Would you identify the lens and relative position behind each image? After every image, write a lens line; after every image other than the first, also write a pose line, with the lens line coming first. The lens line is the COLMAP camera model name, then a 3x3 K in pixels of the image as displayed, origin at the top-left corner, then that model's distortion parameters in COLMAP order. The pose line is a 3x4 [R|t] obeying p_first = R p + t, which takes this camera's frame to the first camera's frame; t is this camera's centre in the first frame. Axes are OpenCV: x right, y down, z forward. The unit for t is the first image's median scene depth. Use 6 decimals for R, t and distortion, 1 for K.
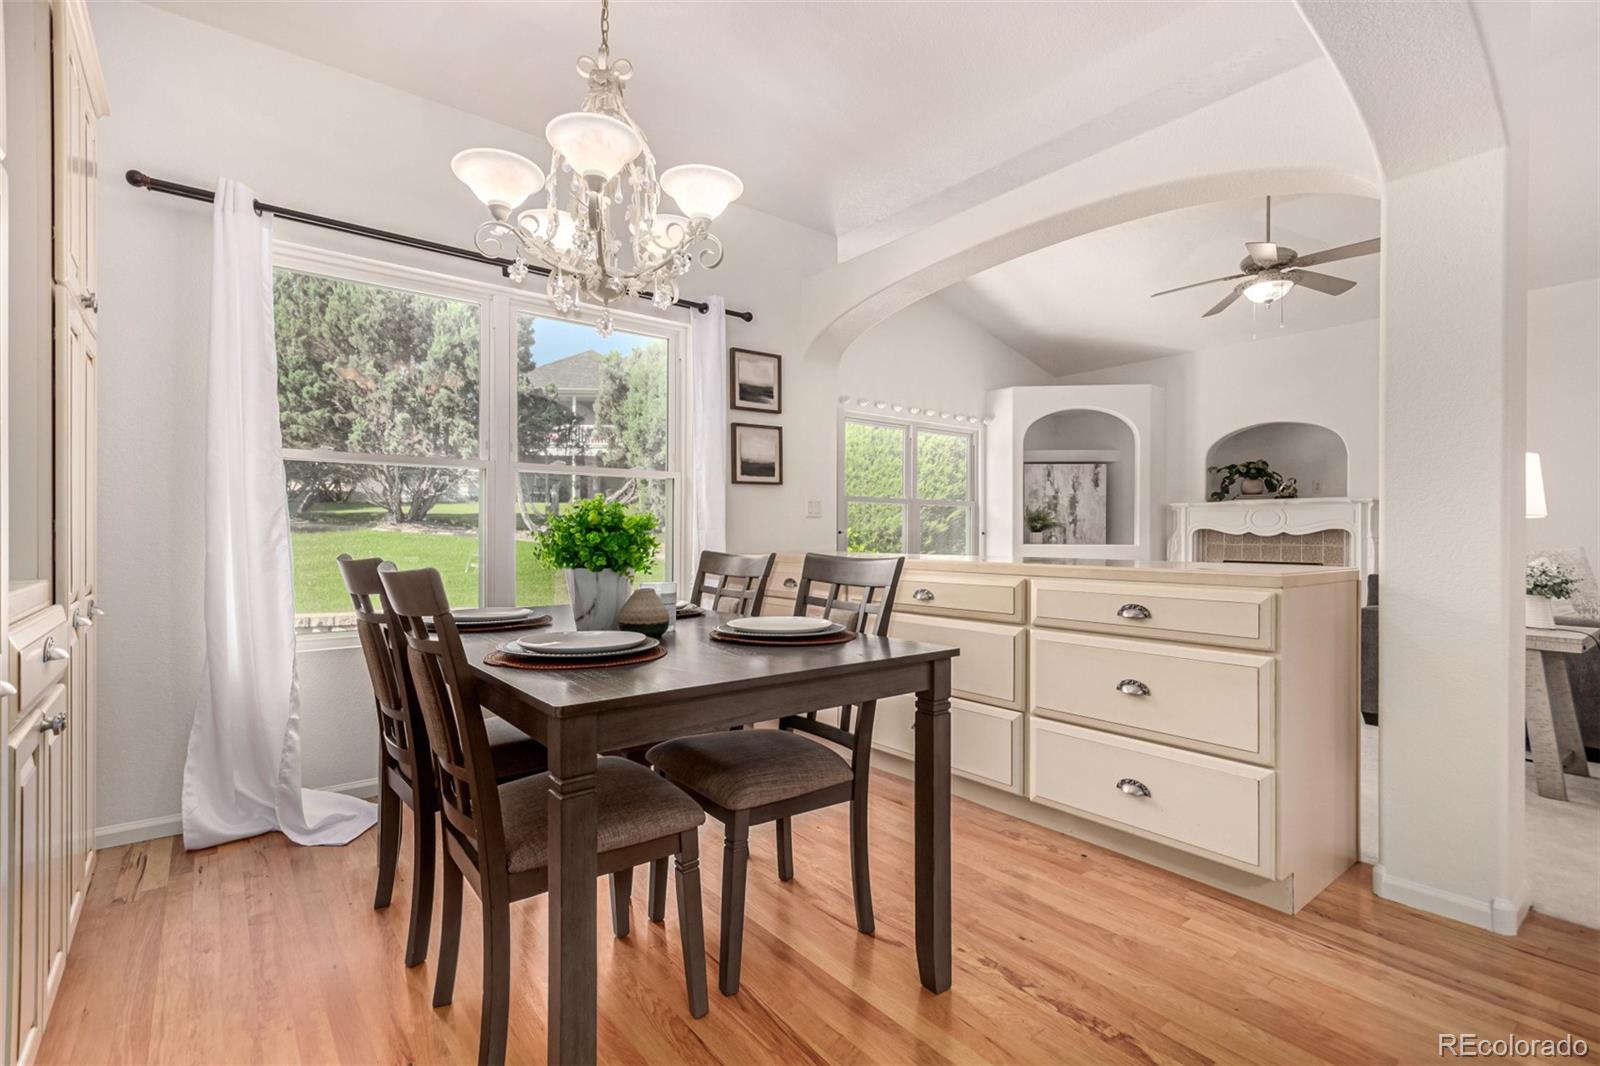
lens RADIAL K [[739.0, 0, 785.4], [0, 739.0, 536.2], [0, 0, 1]] dist [0.003428, 0.000978]
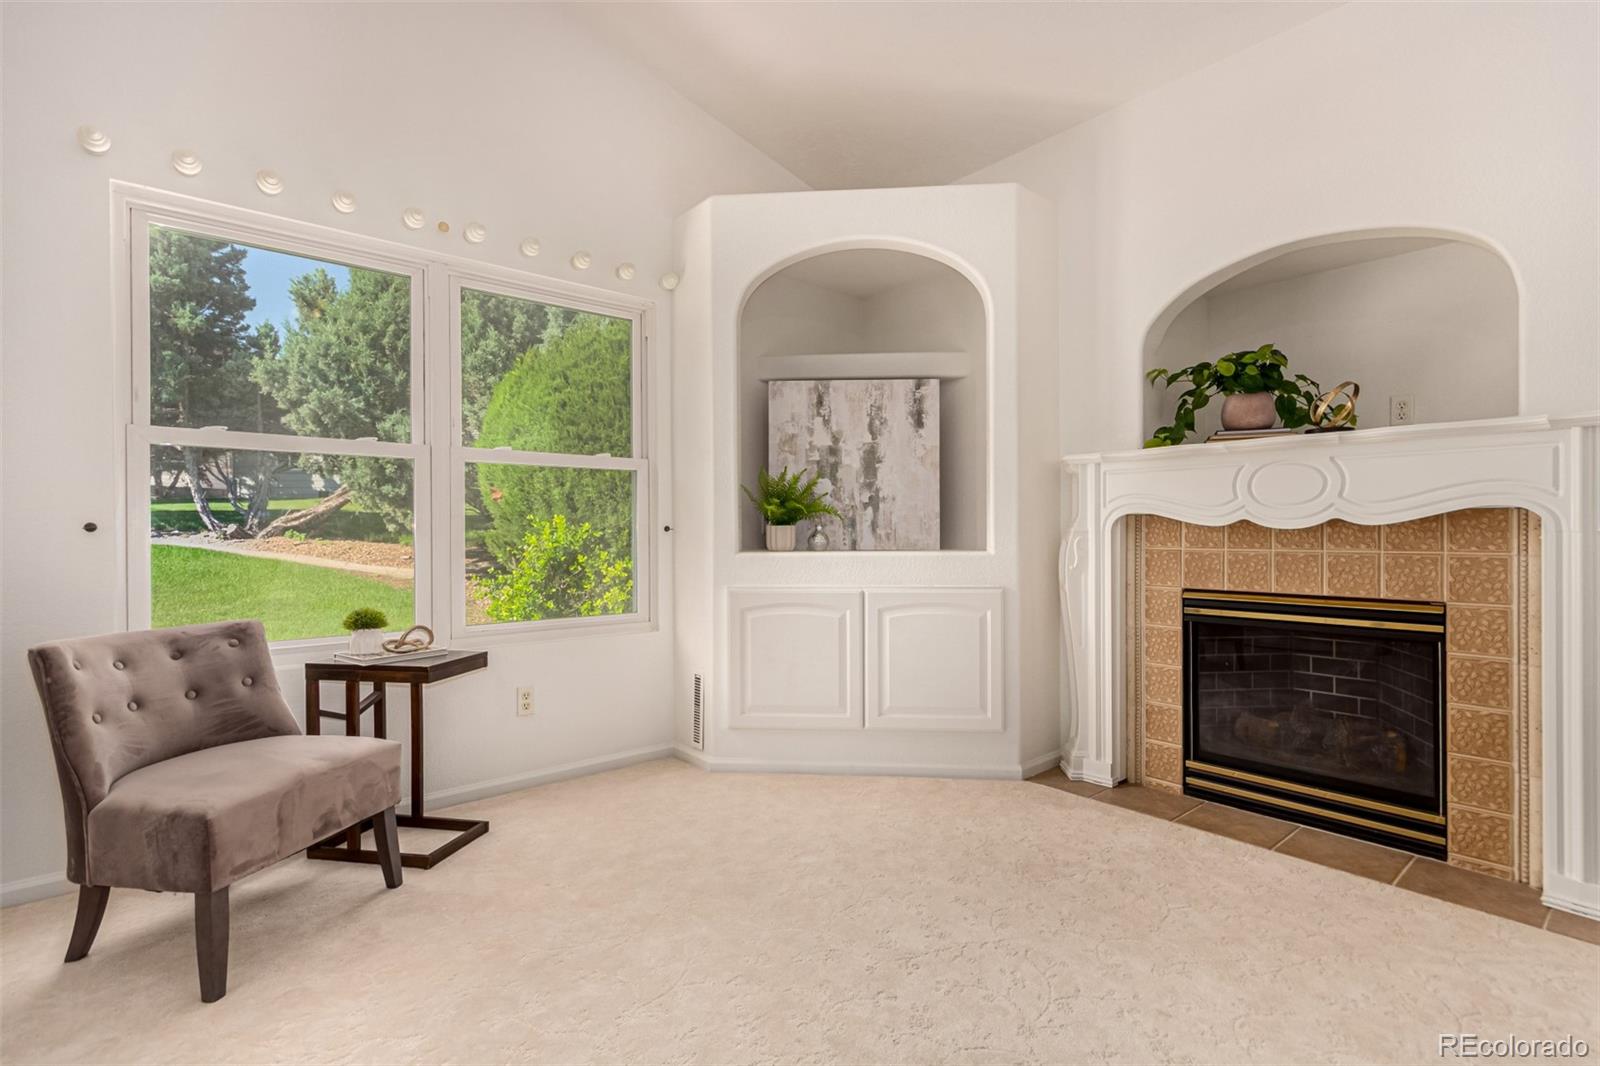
lens RADIAL K [[739.0, 0, 798.9], [0, 739.0, 534.4], [0, 0, 1]] dist [0.003428, 0.000978]
pose [[0.997832, -0.008433, 0.065266, 0.320742], [0.008549, 0.999962, -0.001491, 0.000779], [-0.065251, 0.002045, 0.997867, 0.550214]]
